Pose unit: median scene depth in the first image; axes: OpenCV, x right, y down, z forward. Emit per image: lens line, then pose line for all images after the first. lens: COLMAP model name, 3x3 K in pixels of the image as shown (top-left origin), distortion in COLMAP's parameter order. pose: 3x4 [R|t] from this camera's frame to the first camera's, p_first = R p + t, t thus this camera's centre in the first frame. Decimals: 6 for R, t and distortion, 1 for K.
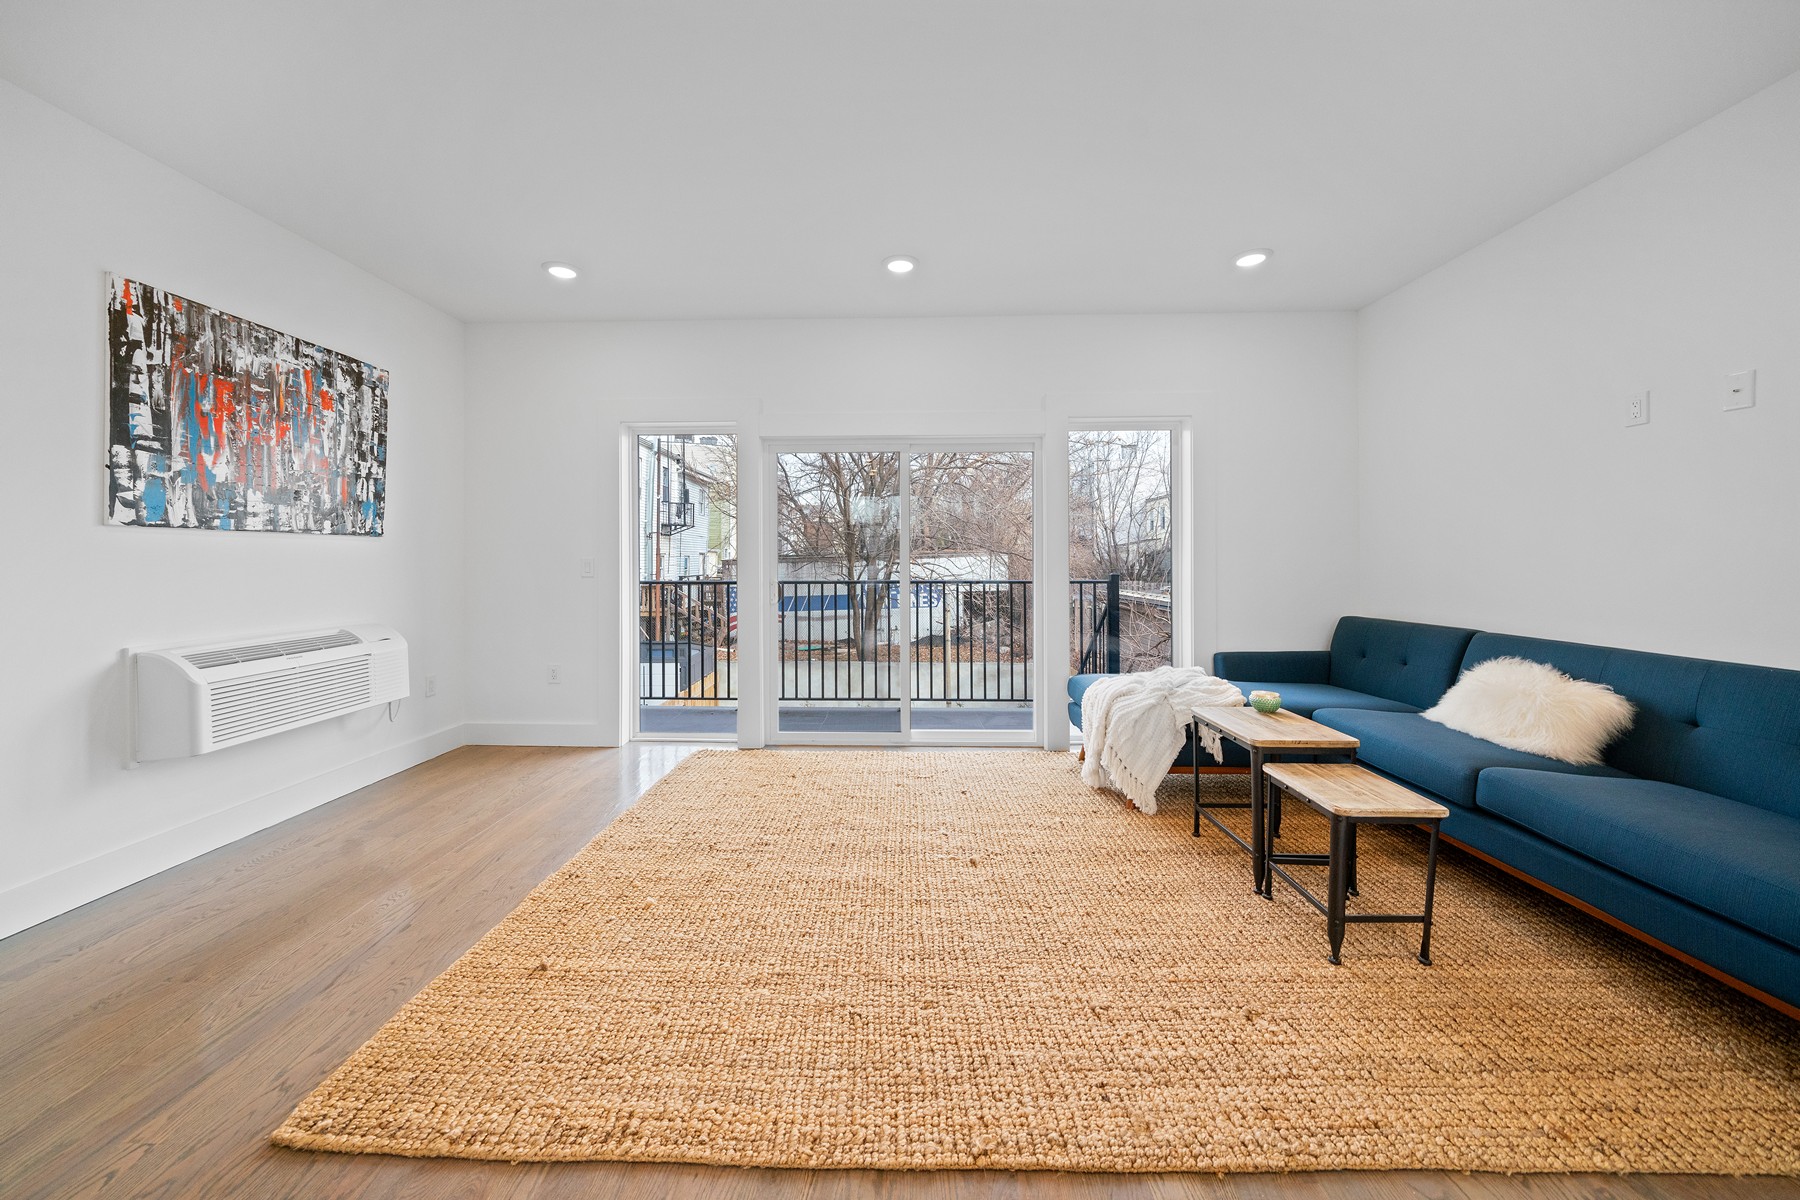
lens RADIAL K [[626.5, 0, 878.2], [0, 626.5, 553.0], [0, 0, 1]] dist [-0.005771, 0.001313]
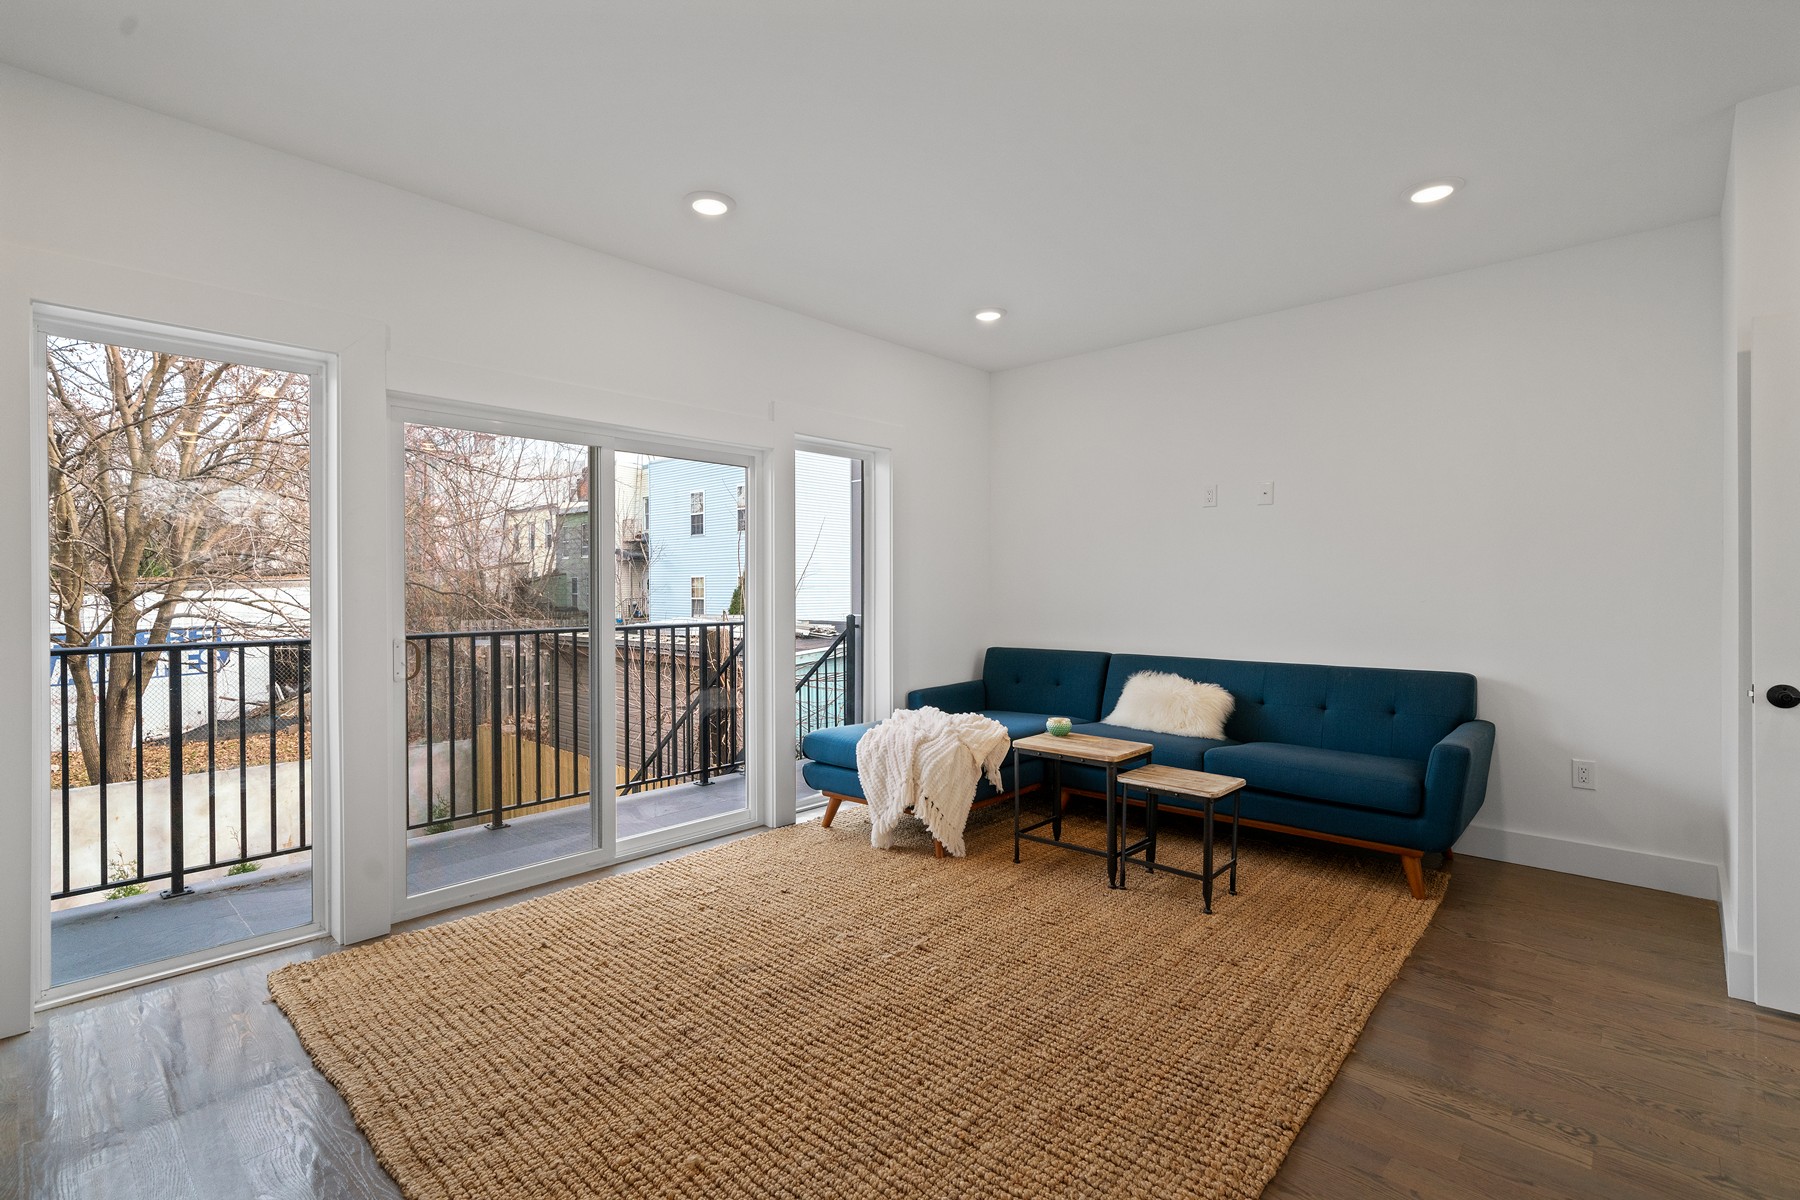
lens RADIAL K [[784.2, 0, 940.4], [0, 784.2, 587.7], [0, 0, 1]] dist [0.004692, -0.000961]
pose [[0.673461, 0.002369, 0.739219, -0.597142], [-0.006327, 0.999977, 0.002560, -0.014531], [-0.739196, -0.006401, 0.673460, 0.221531]]
